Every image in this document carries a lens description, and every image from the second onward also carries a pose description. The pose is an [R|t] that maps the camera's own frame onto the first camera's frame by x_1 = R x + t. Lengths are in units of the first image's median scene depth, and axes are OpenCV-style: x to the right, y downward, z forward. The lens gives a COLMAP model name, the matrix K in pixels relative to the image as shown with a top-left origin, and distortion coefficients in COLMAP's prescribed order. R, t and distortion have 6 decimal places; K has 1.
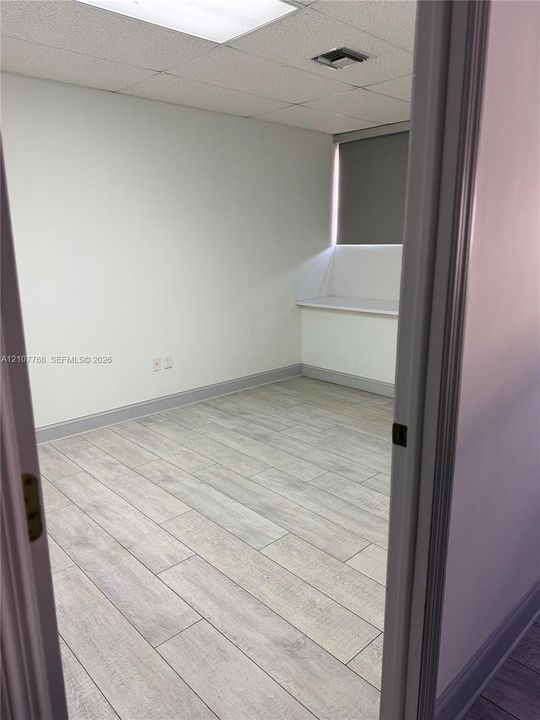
lens RADIAL K [[508.5, 0, 267.6], [0, 508.5, 363.0], [0, 0, 1]] dist [0.024915, -0.035988]
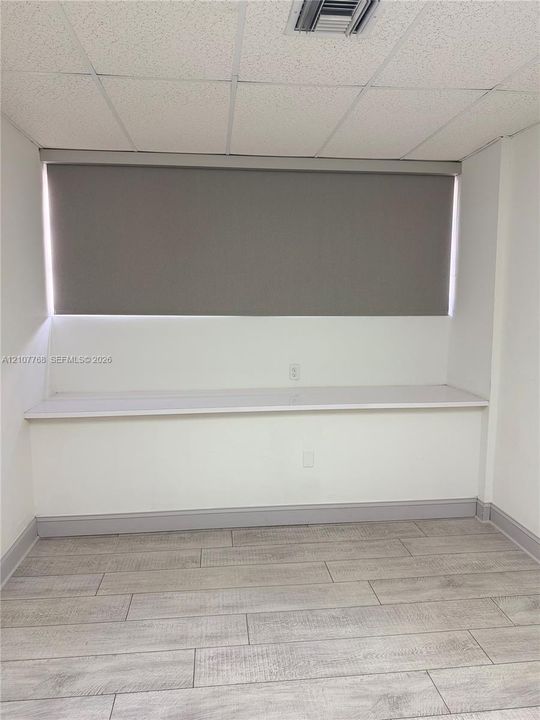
lens RADIAL K [[508.5, 0, 268.3], [0, 508.5, 354.8], [0, 0, 1]] dist [0.024915, -0.035988]
pose [[0.600364, -0.072569, 0.796427, -0.314051], [0.183063, 0.981903, -0.048528, -0.148012], [-0.778492, 0.174931, 0.602784, 0.594429]]
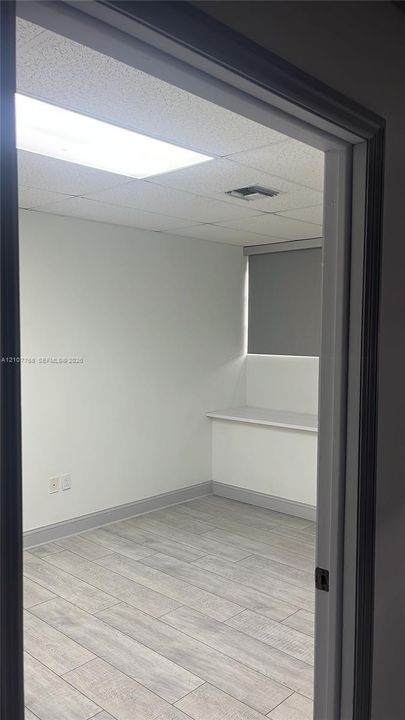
lens RADIAL K [[584.7, 0, 204.8], [0, 584.7, 366.3], [0, 0, 1]] dist [-0.004466, -0.007301]
pose [[0.997843, 0.009556, 0.064942, -0.022053], [0.001821, 0.984936, -0.172908, -0.029606], [-0.065616, 0.172654, 0.982795, -0.083784]]
